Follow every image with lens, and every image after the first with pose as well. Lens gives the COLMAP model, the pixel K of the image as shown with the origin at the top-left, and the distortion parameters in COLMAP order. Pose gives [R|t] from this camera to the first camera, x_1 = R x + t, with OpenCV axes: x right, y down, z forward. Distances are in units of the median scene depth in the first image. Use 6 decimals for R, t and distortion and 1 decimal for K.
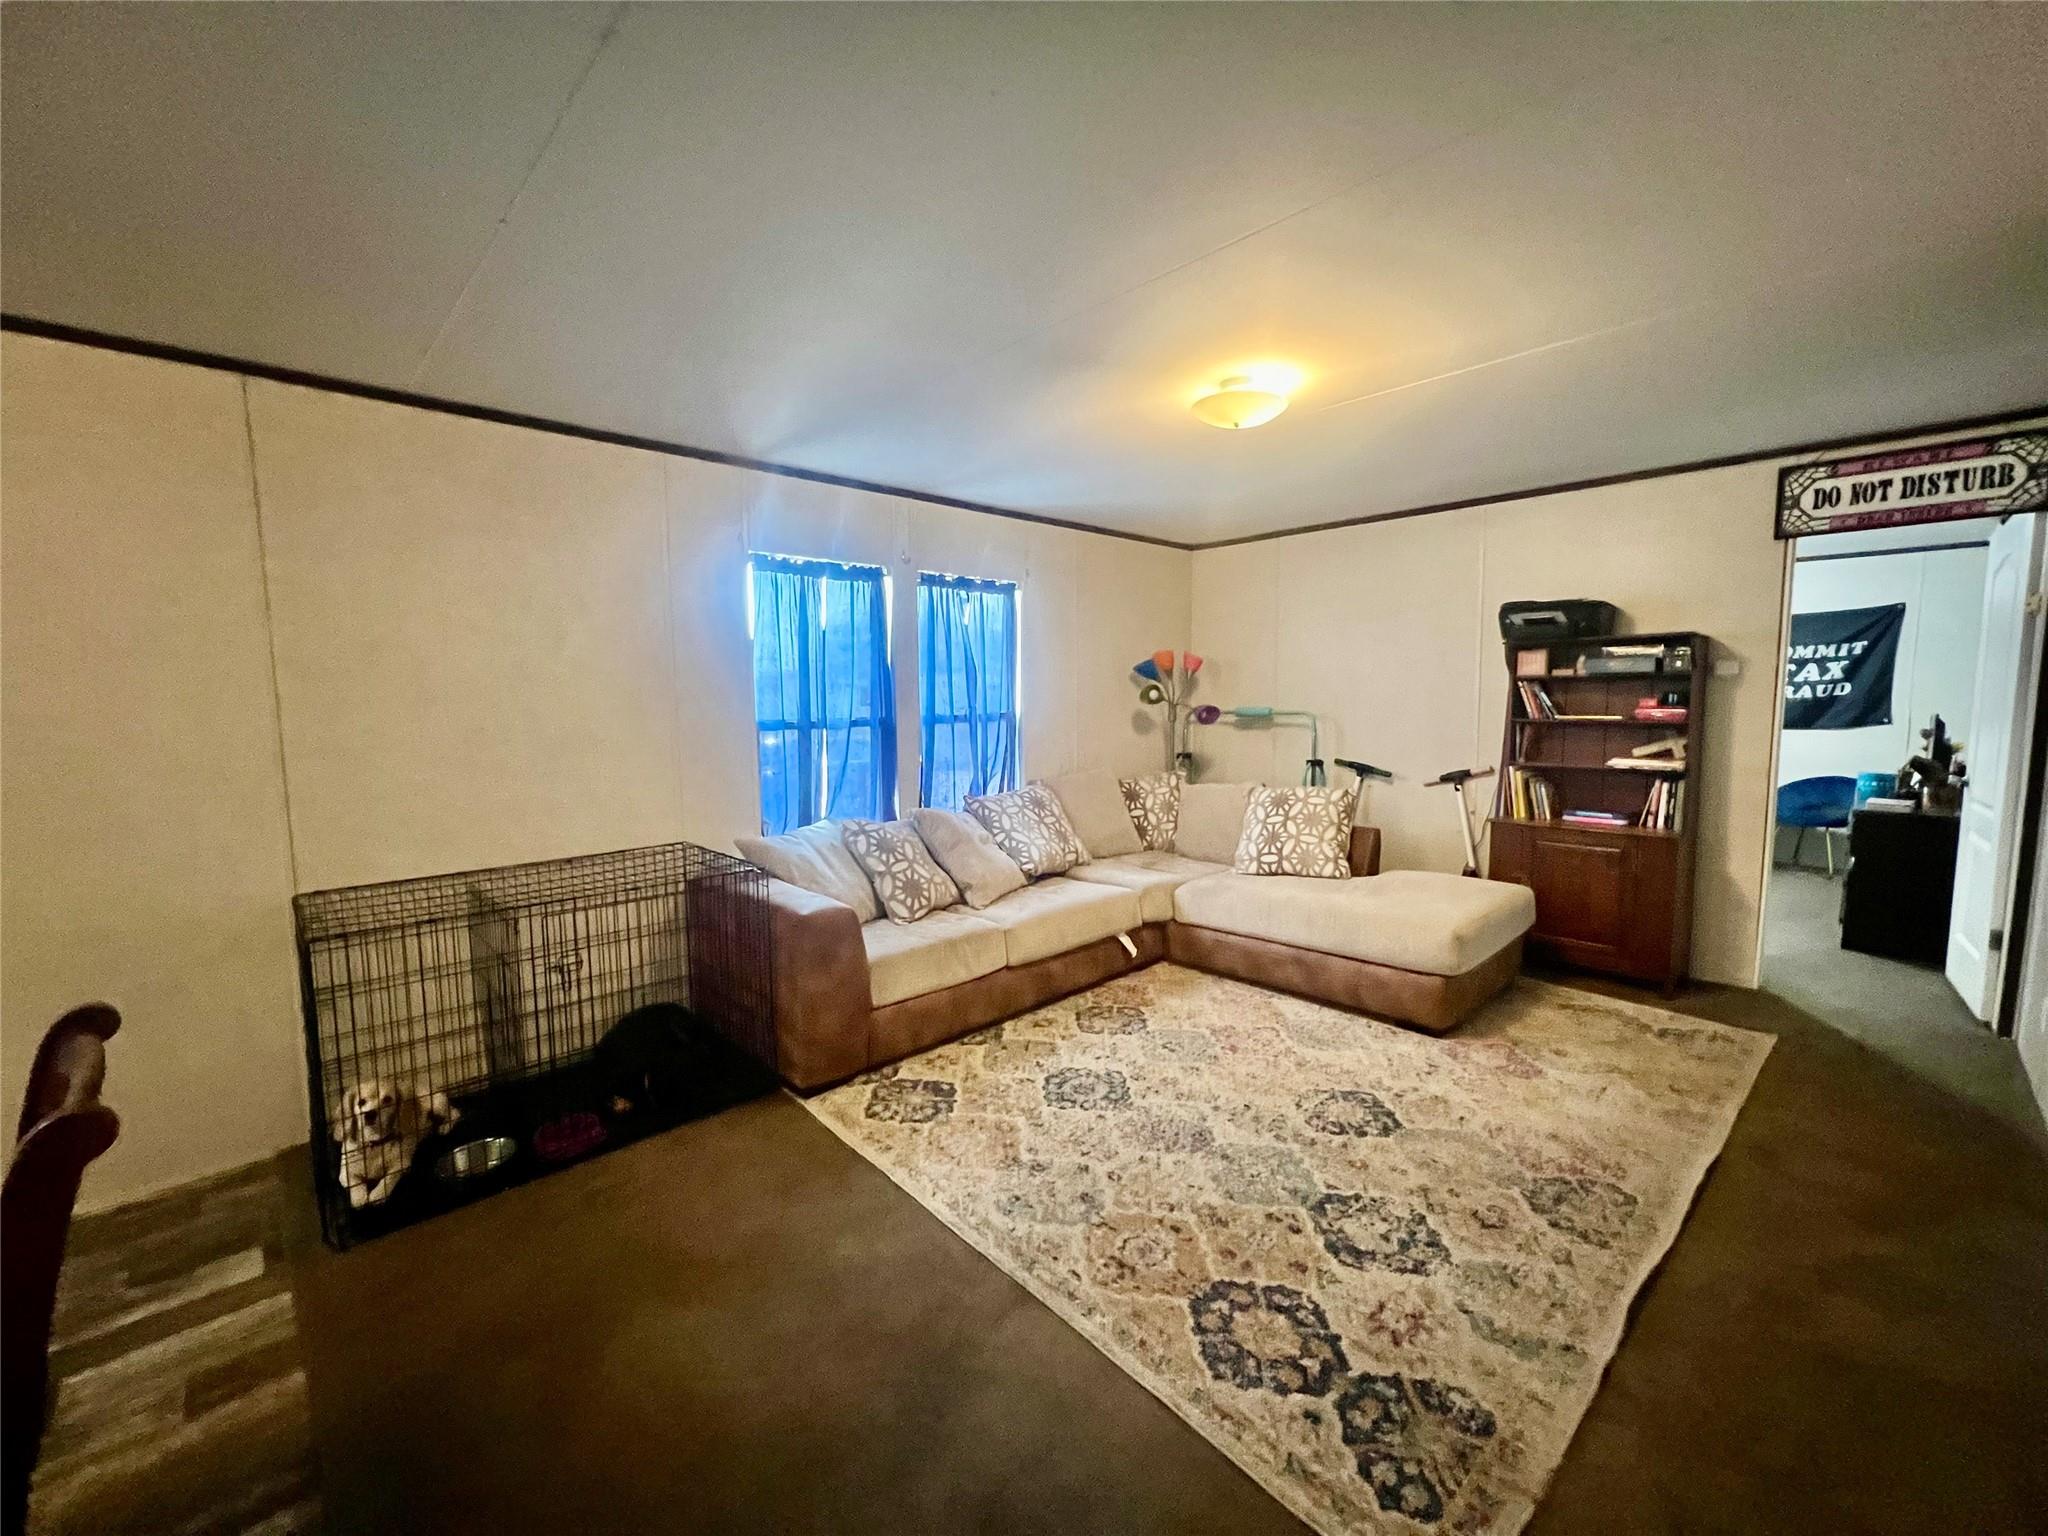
lens RADIAL K [[821.4, 0, 1023.9], [0, 821.4, 776.9], [0, 0, 1]] dist [0.001561, 0.000284]
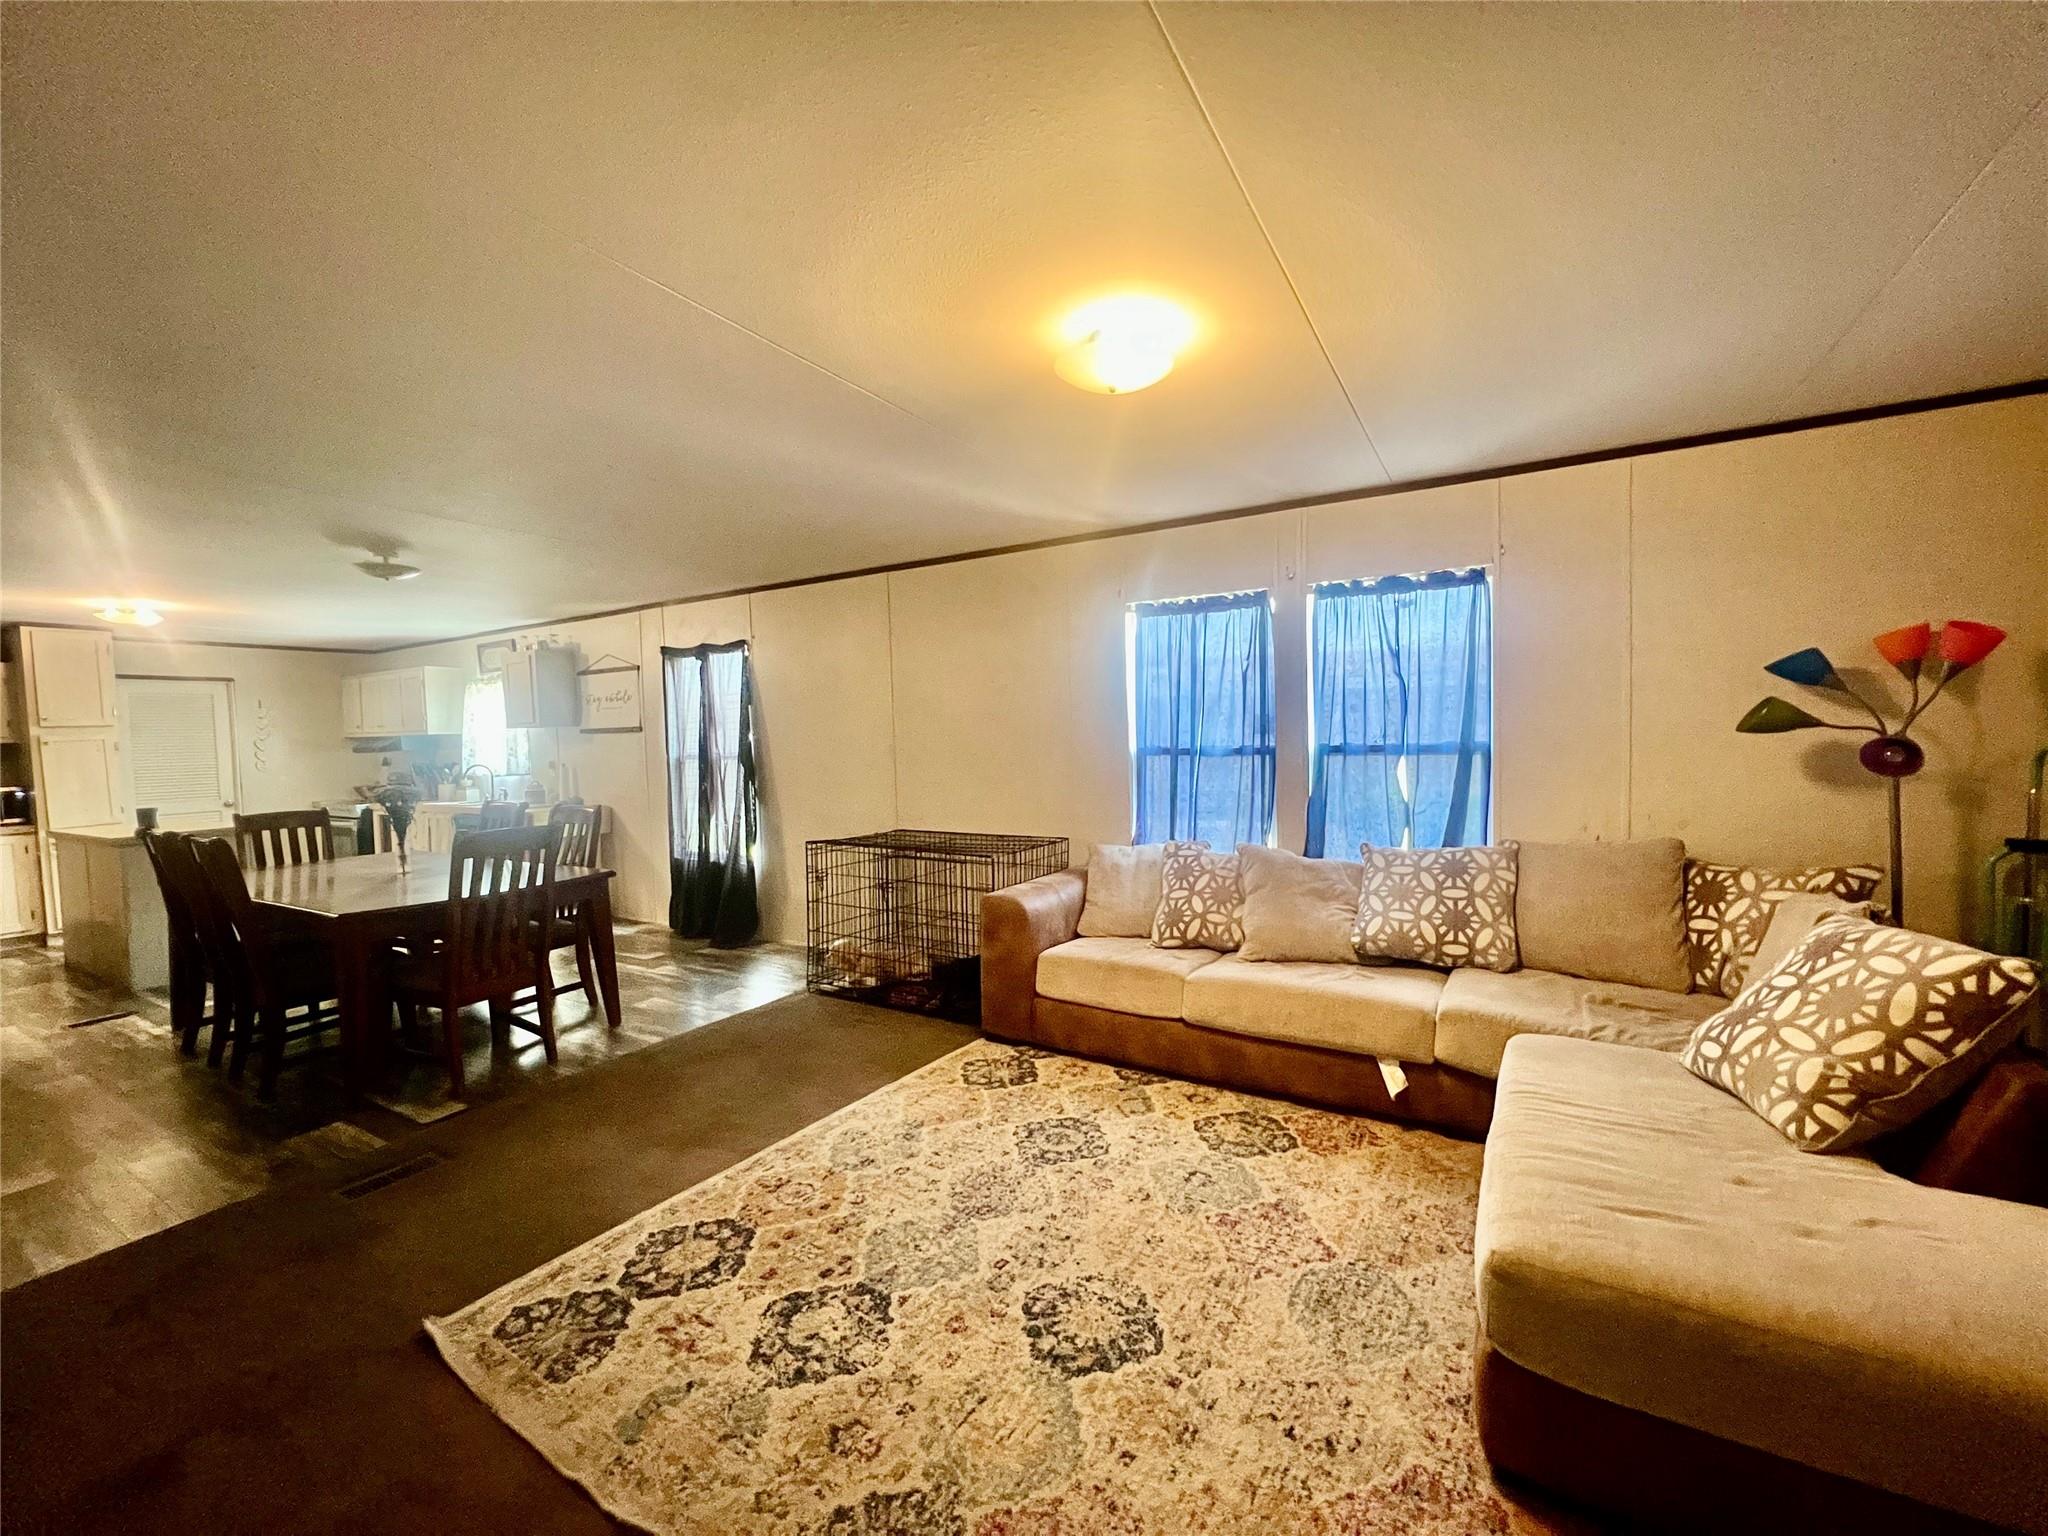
lens RADIAL K [[823.7, 0, 1023.7], [0, 823.7, 766.8], [0, 0, 1]] dist [-0.003974, 0.000203]
pose [[0.262234, 0.045463, -0.963933, 0.734855], [-0.082862, 0.996261, 0.024446, -0.052161], [0.961440, 0.073463, 0.265020, 0.519381]]
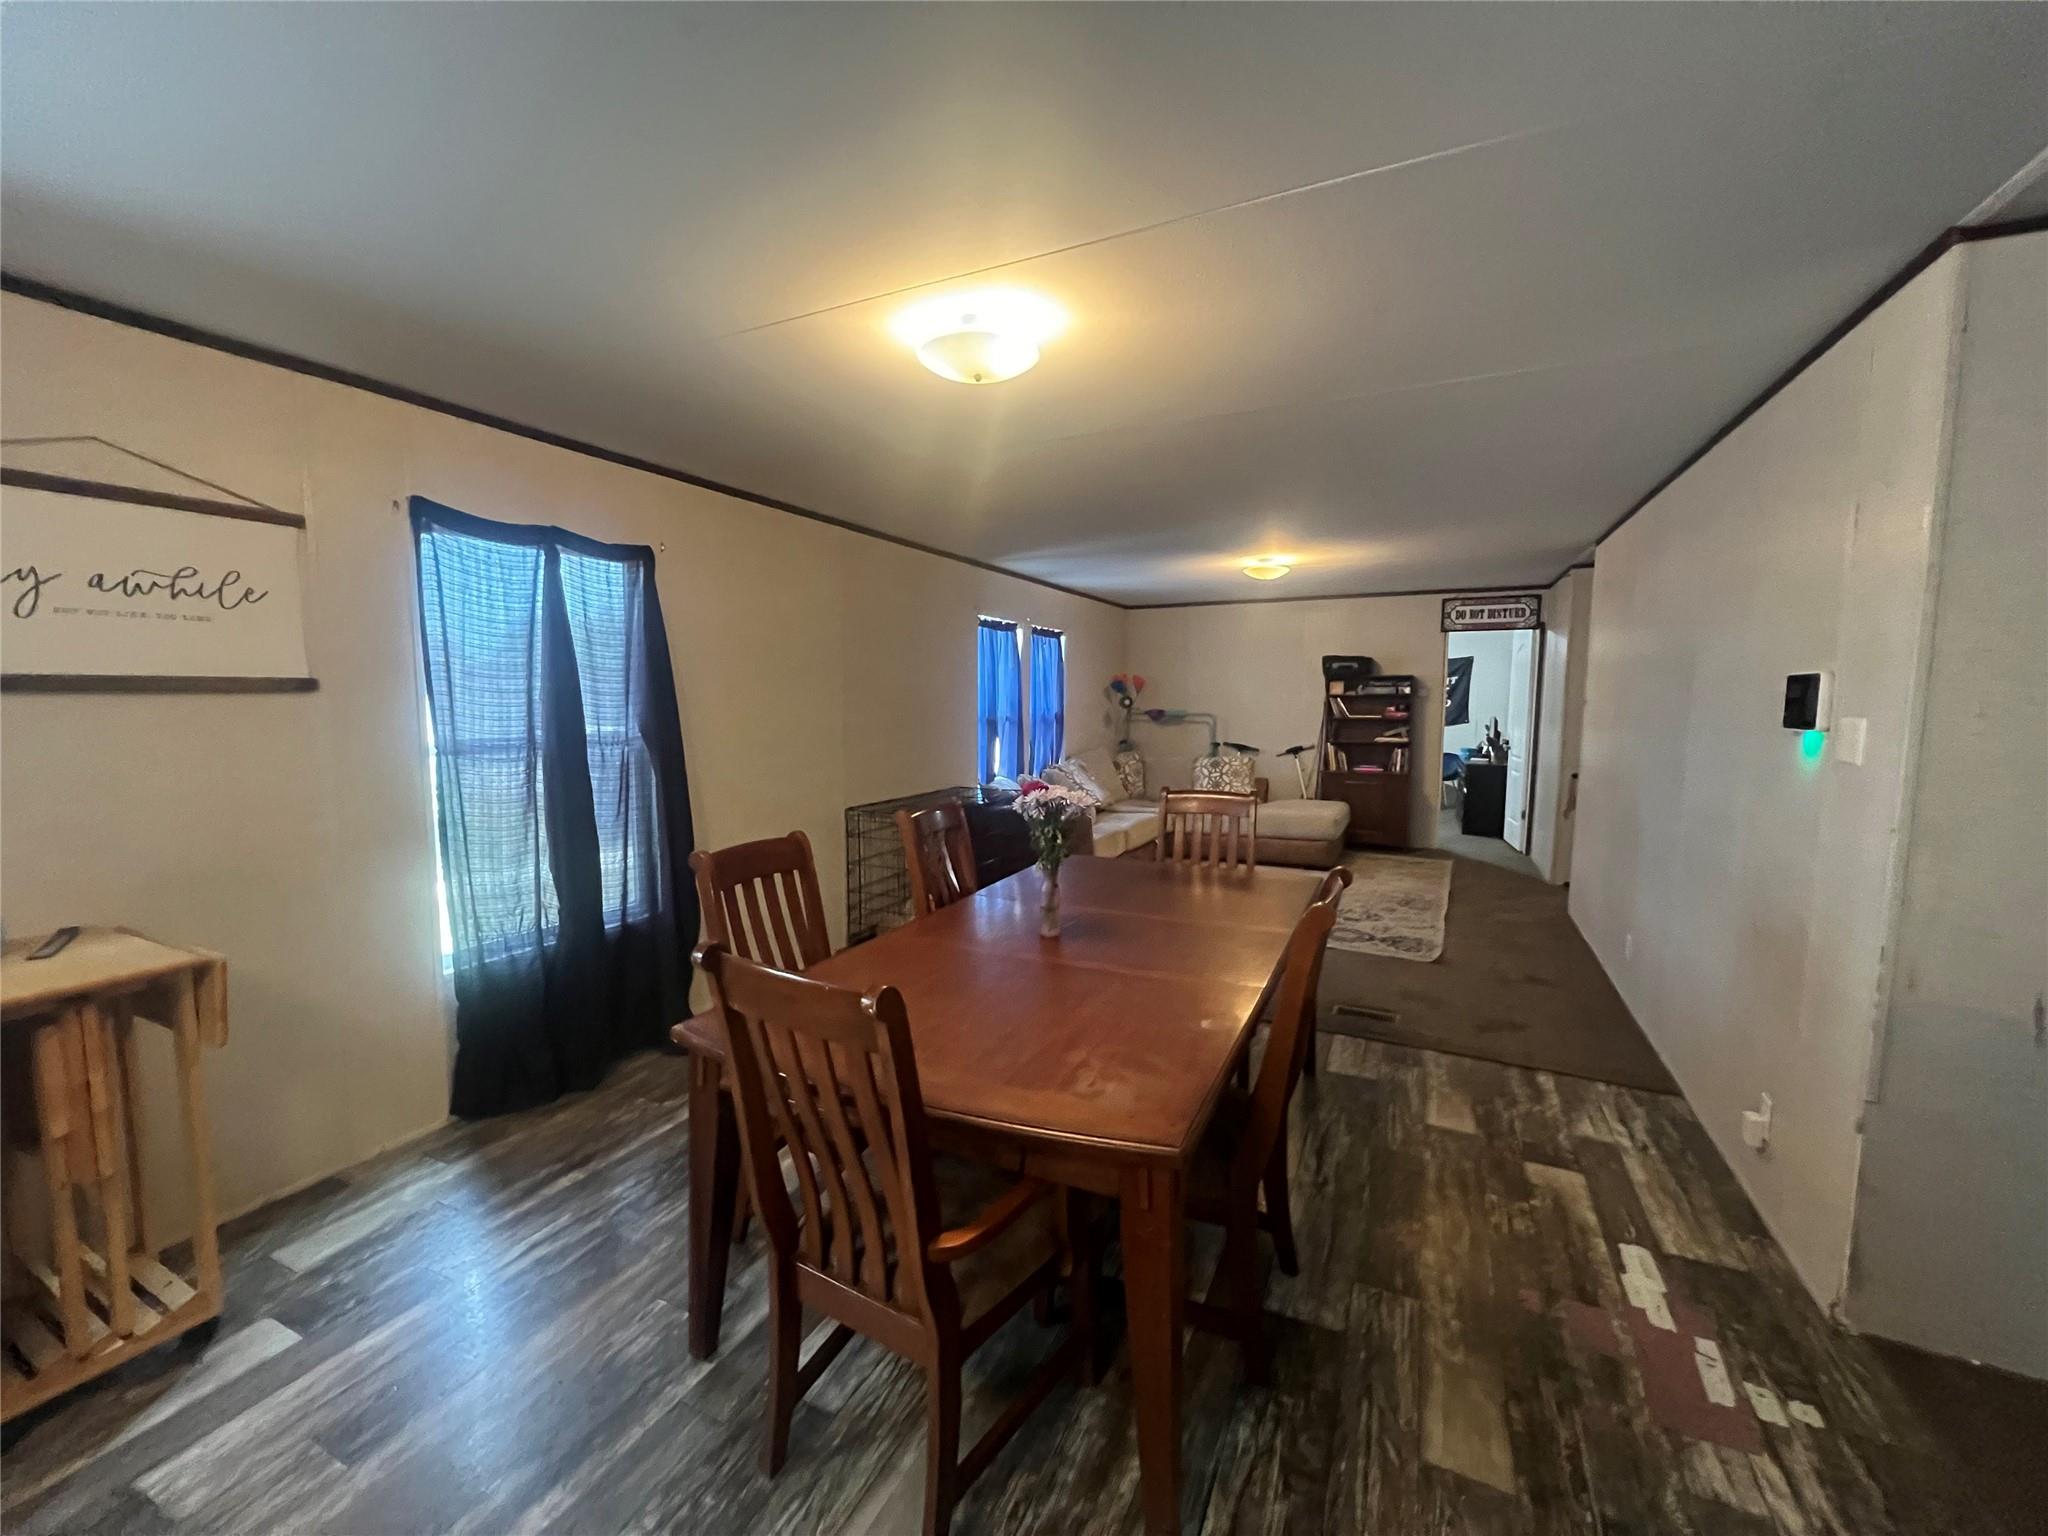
lens RADIAL K [[821.4, 0, 1017.5], [0, 821.4, 777.3], [0, 0, 1]] dist [0.001561, 0.000284]
pose [[0.941164, -0.019615, 0.337380, -0.790166], [0.021592, 0.999765, -0.002110, 0.061064], [-0.337259, 0.009270, 0.941366, -0.585052]]
